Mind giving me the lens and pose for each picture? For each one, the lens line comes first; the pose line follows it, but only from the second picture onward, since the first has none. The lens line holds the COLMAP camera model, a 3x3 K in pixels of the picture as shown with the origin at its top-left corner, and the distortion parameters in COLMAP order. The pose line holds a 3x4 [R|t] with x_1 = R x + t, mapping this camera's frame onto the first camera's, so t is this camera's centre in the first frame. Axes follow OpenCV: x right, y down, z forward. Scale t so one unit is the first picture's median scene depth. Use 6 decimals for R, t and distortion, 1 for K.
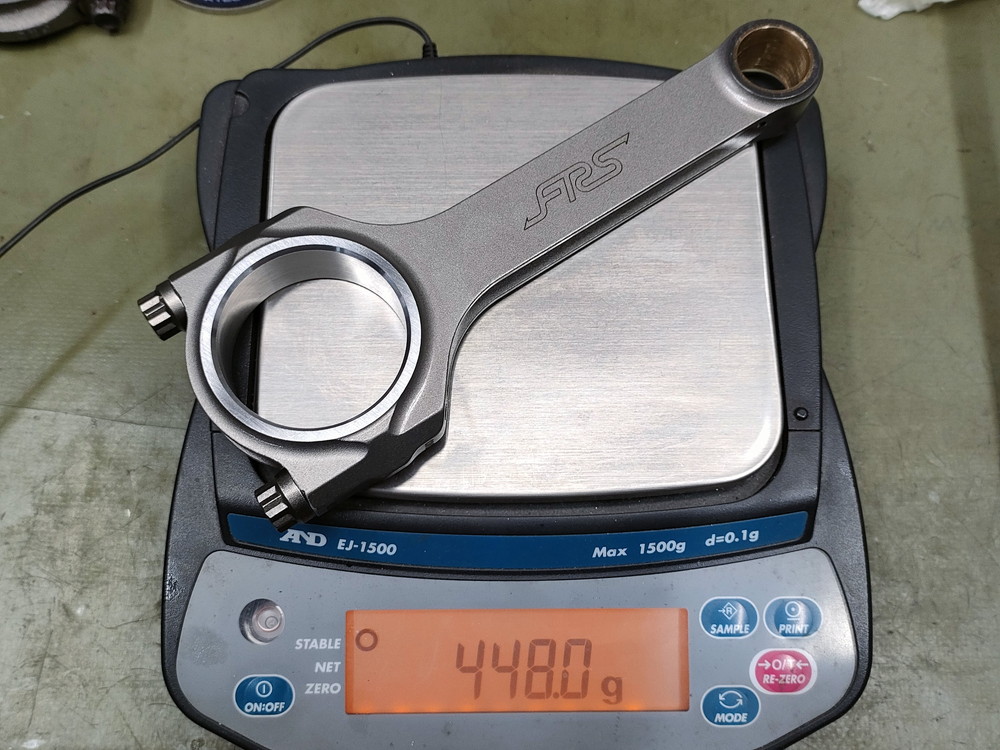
lens RADIAL K [[1055.9, 0, 500.0], [0, 1055.9, 375.0], [0, 0, 1]] dist [-0.003707, -0.011618]
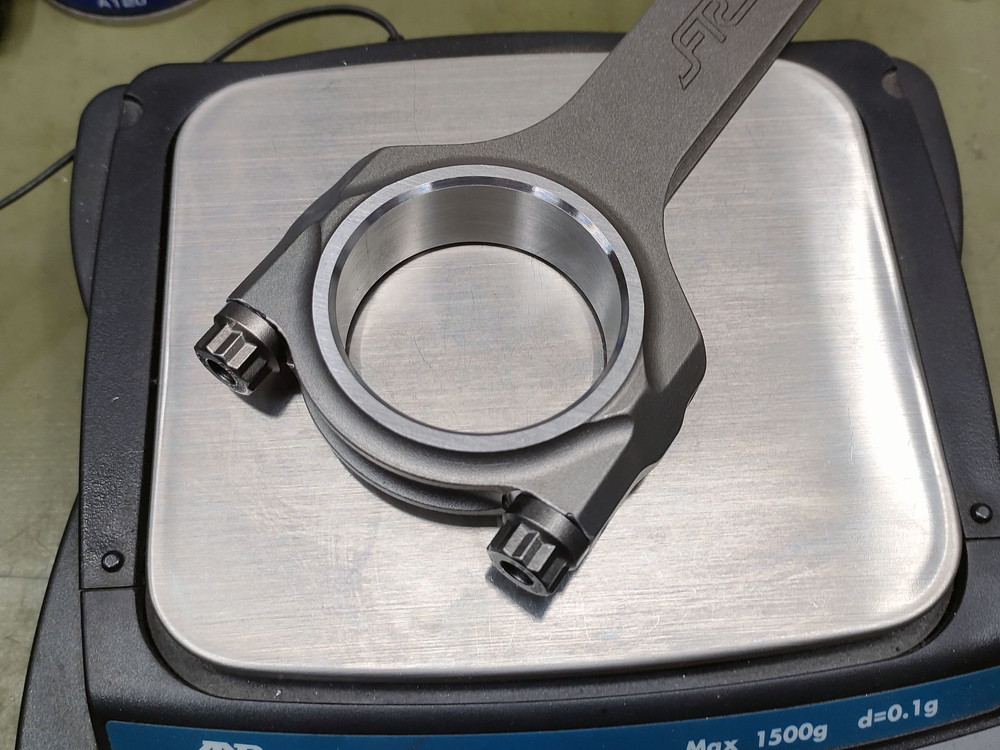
lens RADIAL K [[1075.6, 0, 500.0], [0, 1075.6, 375.0], [0, 0, 1]] dist [-0.015921, 0.026265]
pose [[0.998547, -0.050031, 0.020042, -0.023104], [0.051706, 0.994198, -0.094323, -0.001452], [-0.015207, 0.095223, 0.995340, 0.303250]]
